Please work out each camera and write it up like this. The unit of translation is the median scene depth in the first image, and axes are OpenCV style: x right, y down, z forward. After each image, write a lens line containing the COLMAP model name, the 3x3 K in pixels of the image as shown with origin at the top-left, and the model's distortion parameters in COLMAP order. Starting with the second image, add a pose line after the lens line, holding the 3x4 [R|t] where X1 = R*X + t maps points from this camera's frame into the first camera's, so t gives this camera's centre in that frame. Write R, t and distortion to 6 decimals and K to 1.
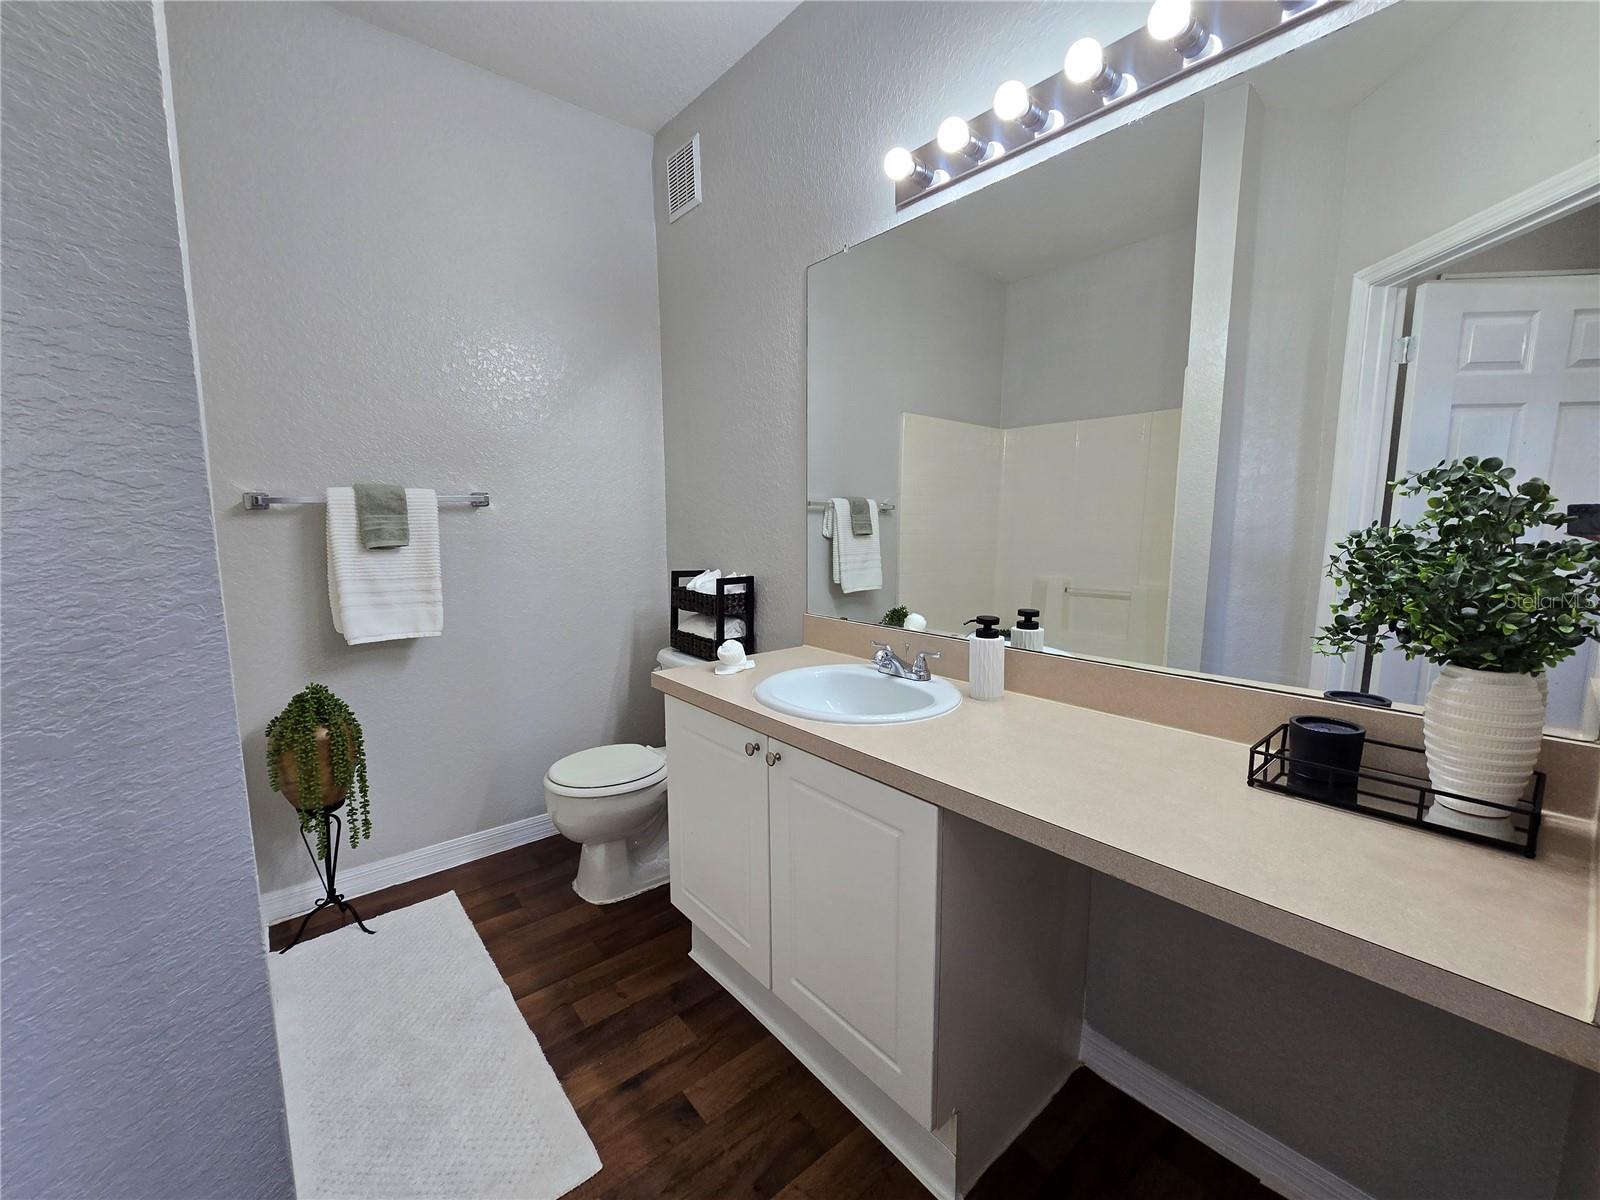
lens RADIAL K [[657.8, 0, 803.3], [0, 657.8, 593.8], [0, 0, 1]] dist [-0.008811, 0.002926]
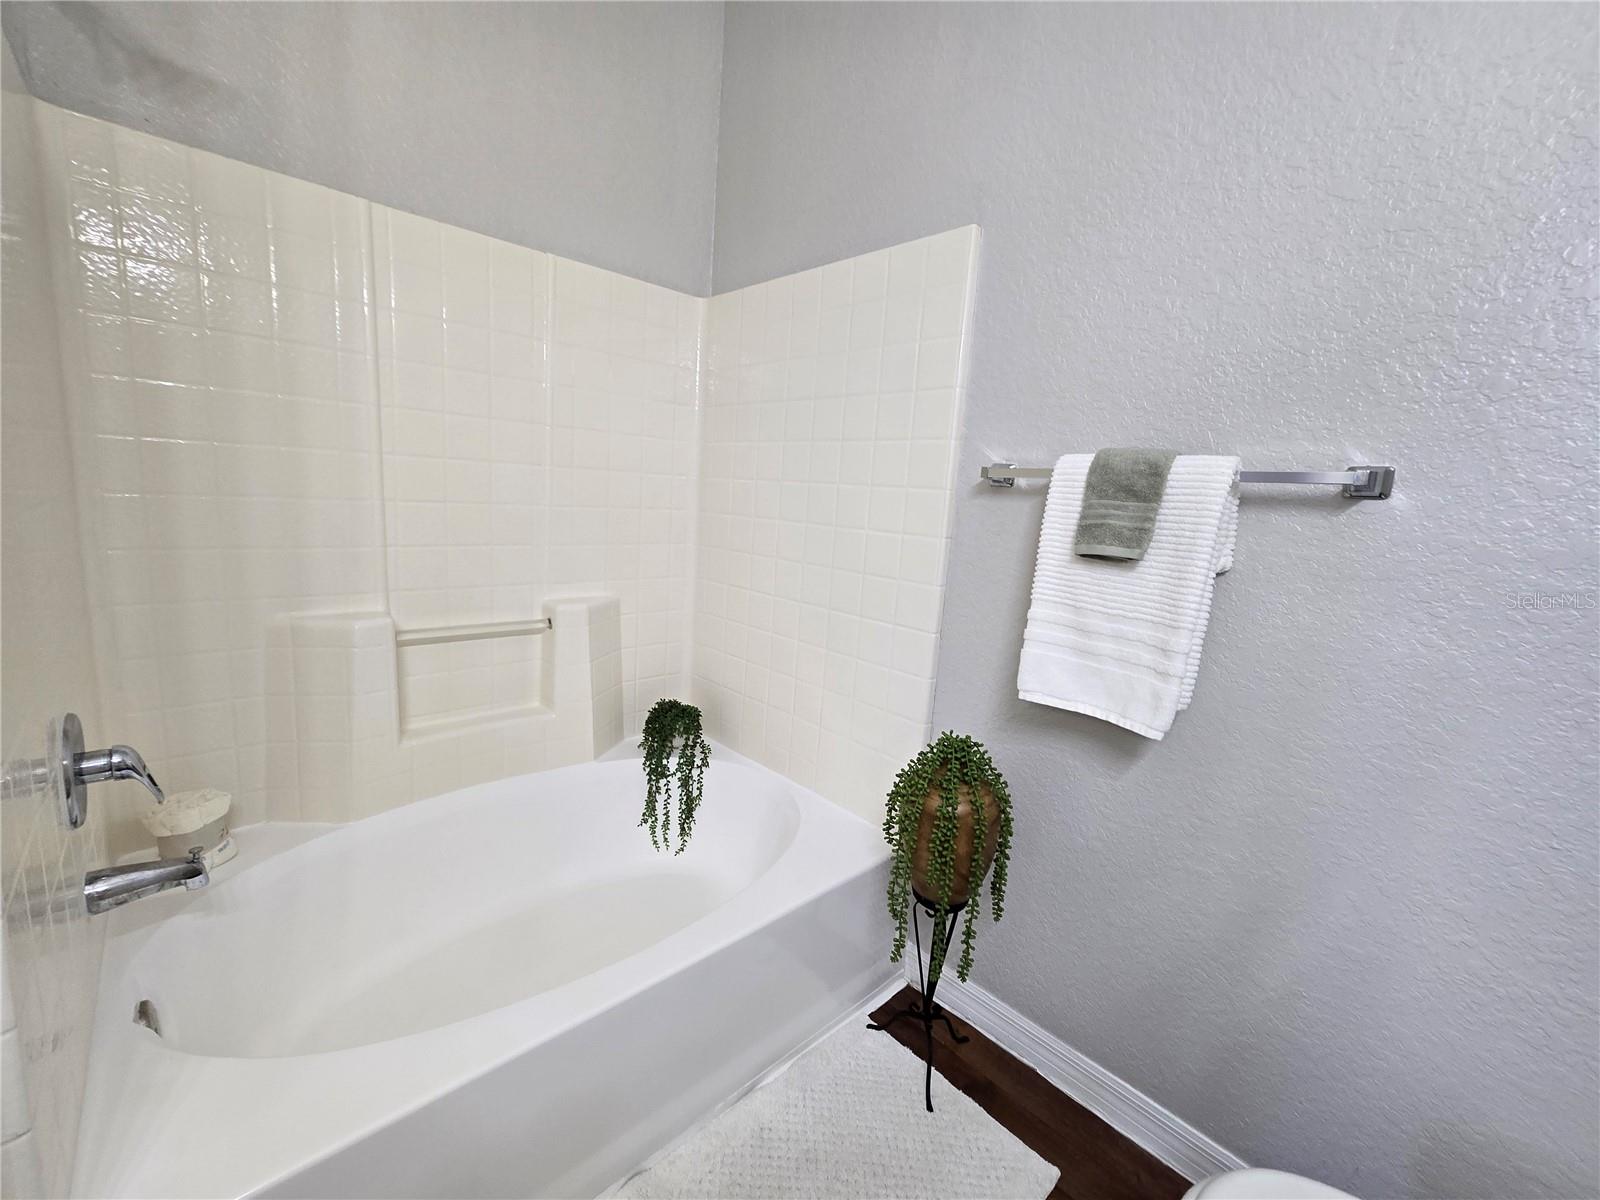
lens RADIAL K [[657.8, 0, 790.6], [0, 657.8, 593.7], [0, 0, 1]] dist [-0.008811, 0.002926]
pose [[0.041166, 0.166431, -0.985193, -0.074667], [-0.189471, 0.969438, 0.155852, -0.072629], [0.981023, 0.180250, 0.071442, 0.653423]]
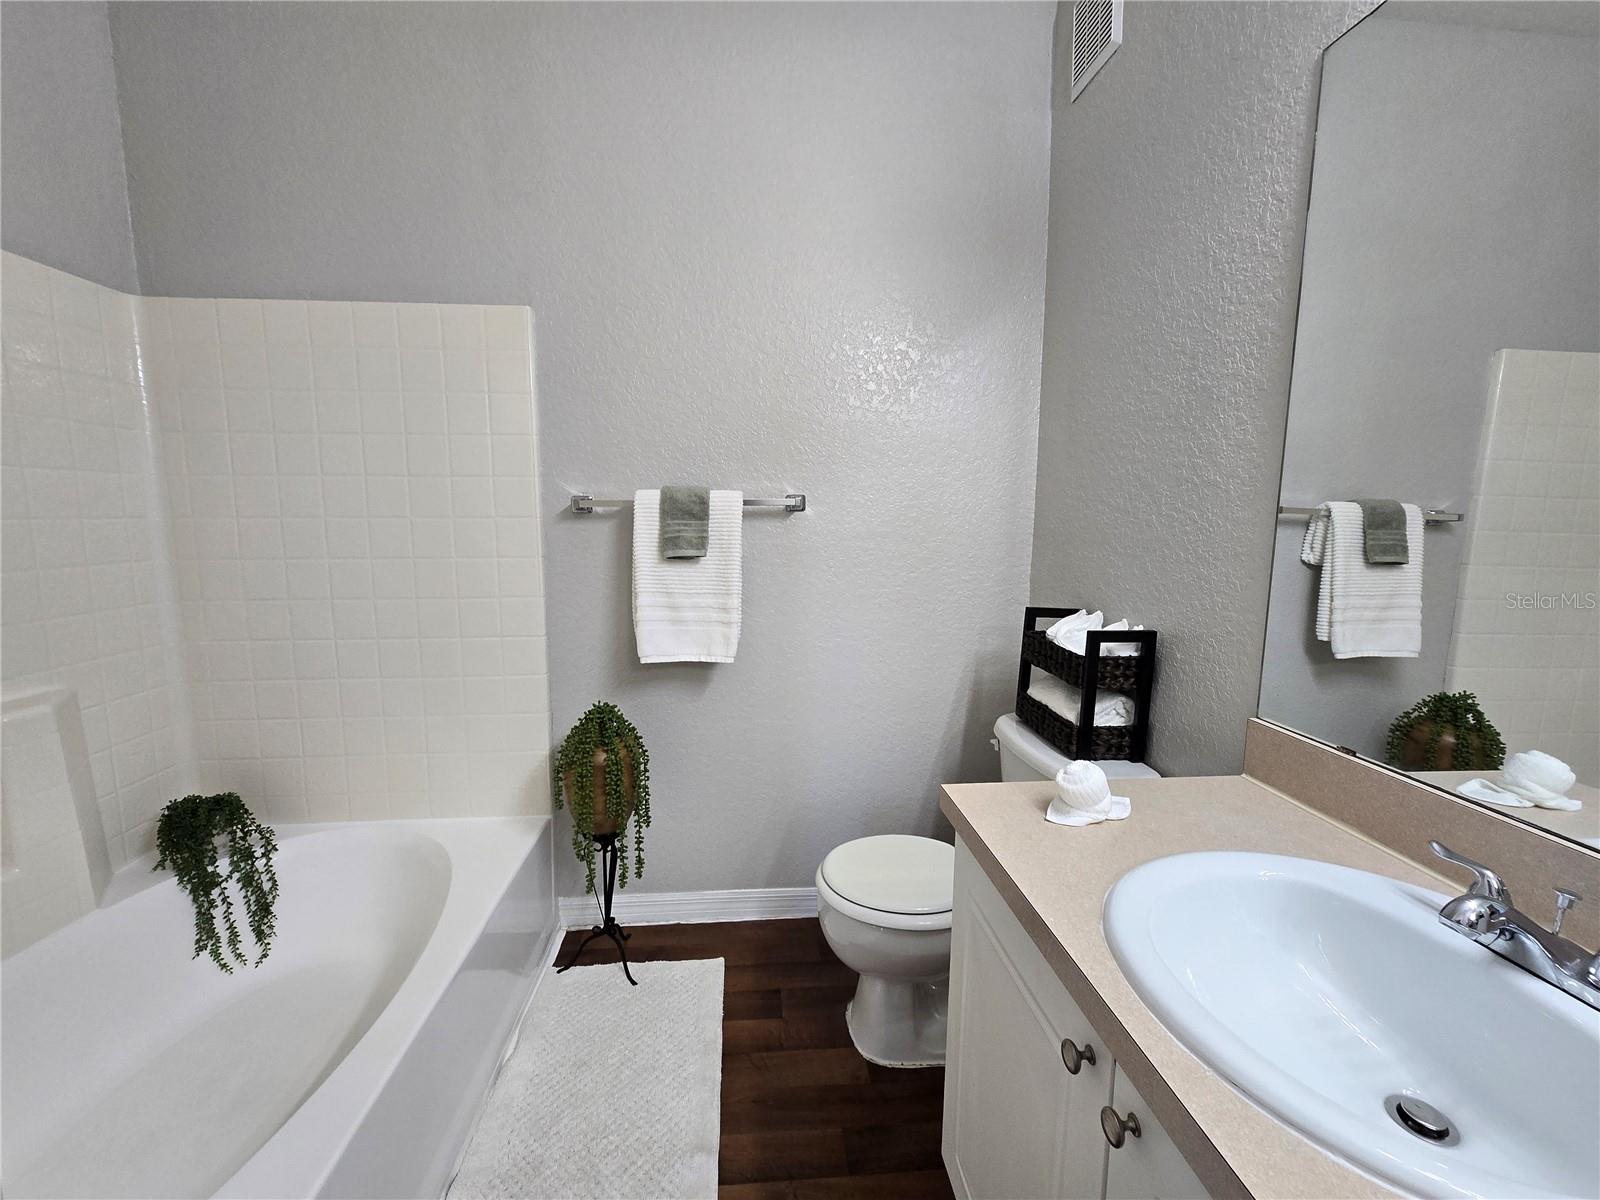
lens RADIAL K [[657.8, 0, 794.8], [0, 657.8, 594.4], [0, 0, 1]] dist [-0.008811, 0.002926]
pose [[0.813134, 0.082933, -0.576138, -0.001210], [-0.083305, 0.996189, 0.025825, -0.053205], [0.576084, 0.026996, 0.816944, 0.342846]]
